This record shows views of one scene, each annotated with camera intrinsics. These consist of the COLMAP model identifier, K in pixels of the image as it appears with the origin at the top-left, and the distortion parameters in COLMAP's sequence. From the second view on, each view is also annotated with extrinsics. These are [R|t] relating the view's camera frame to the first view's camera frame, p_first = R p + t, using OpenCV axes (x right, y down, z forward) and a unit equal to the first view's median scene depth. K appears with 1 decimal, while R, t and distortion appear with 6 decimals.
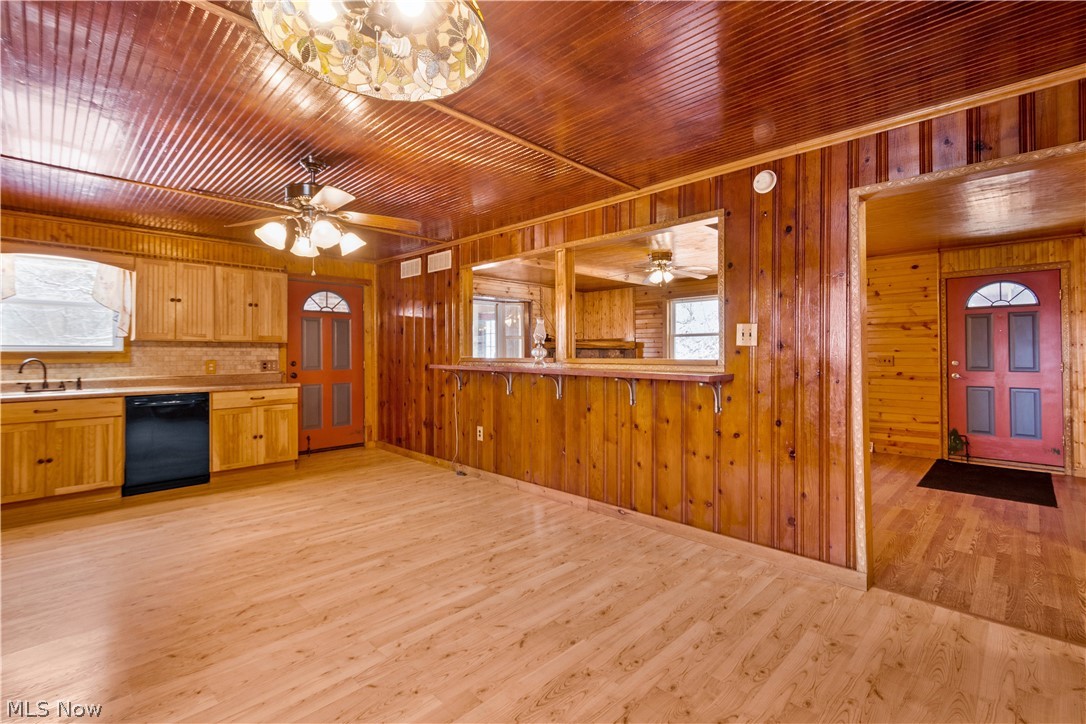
lens RADIAL K [[491.8, 0, 549.3], [0, 491.8, 348.4], [0, 0, 1]] dist [0.001736, 0.000107]
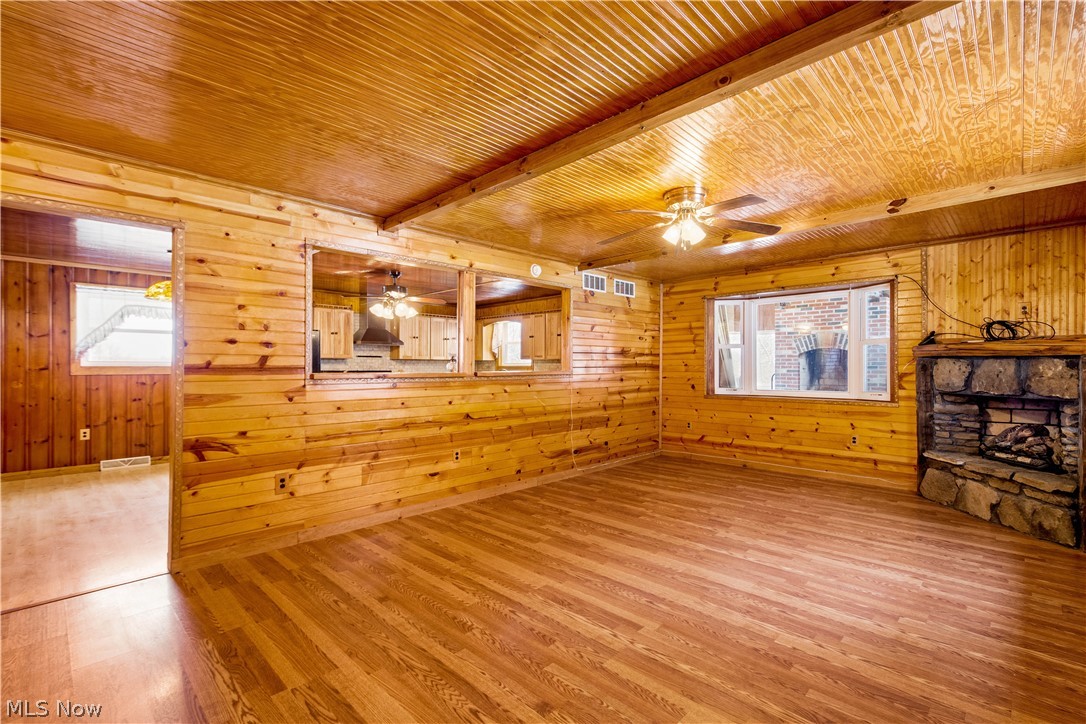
lens RADIAL K [[489.8, 0, 542.3], [0, 489.8, 367.7], [0, 0, 1]] dist [0.005485, -0.000326]
pose [[-0.005600, 0.002623, -0.999981, 0.909986], [0.010915, 0.999937, 0.002562, 0.008171], [0.999925, -0.010900, -0.005629, 0.954045]]
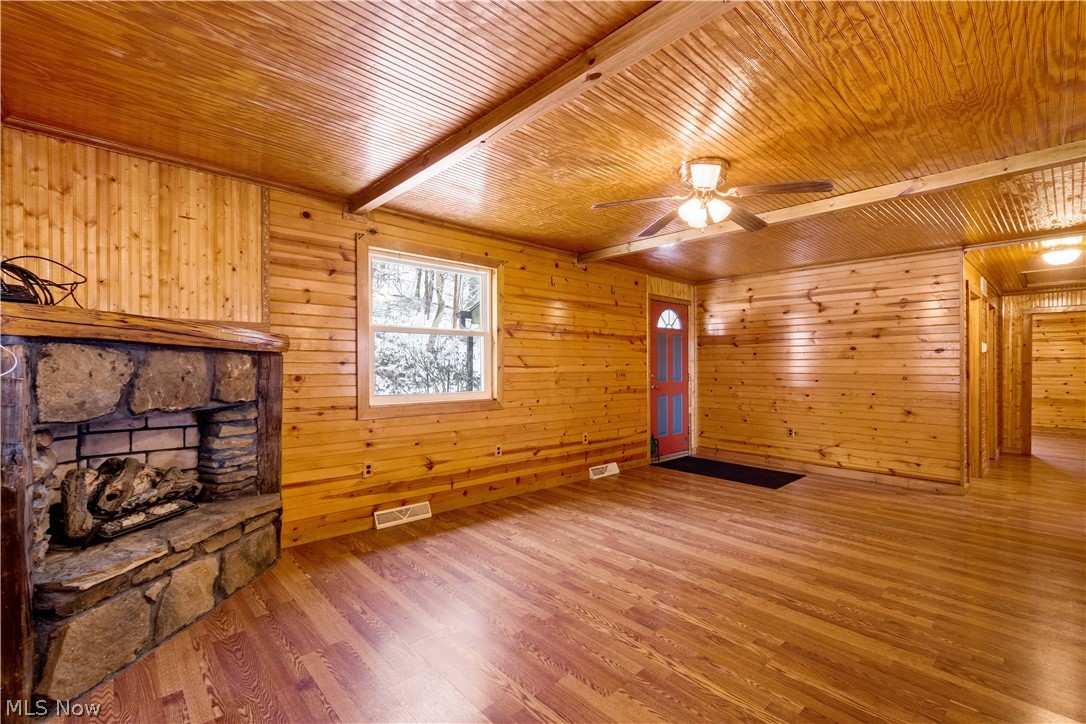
lens RADIAL K [[476.7, 0, 544.2], [0, 476.7, 366.8], [0, 0, 1]] dist [0.003783, -0.000129]
pose [[0.050977, -0.000100, 0.998700, -0.299374], [-0.015337, 0.999882, 0.000883, 0.013384], [-0.998582, -0.015363, 0.050969, 1.292537]]
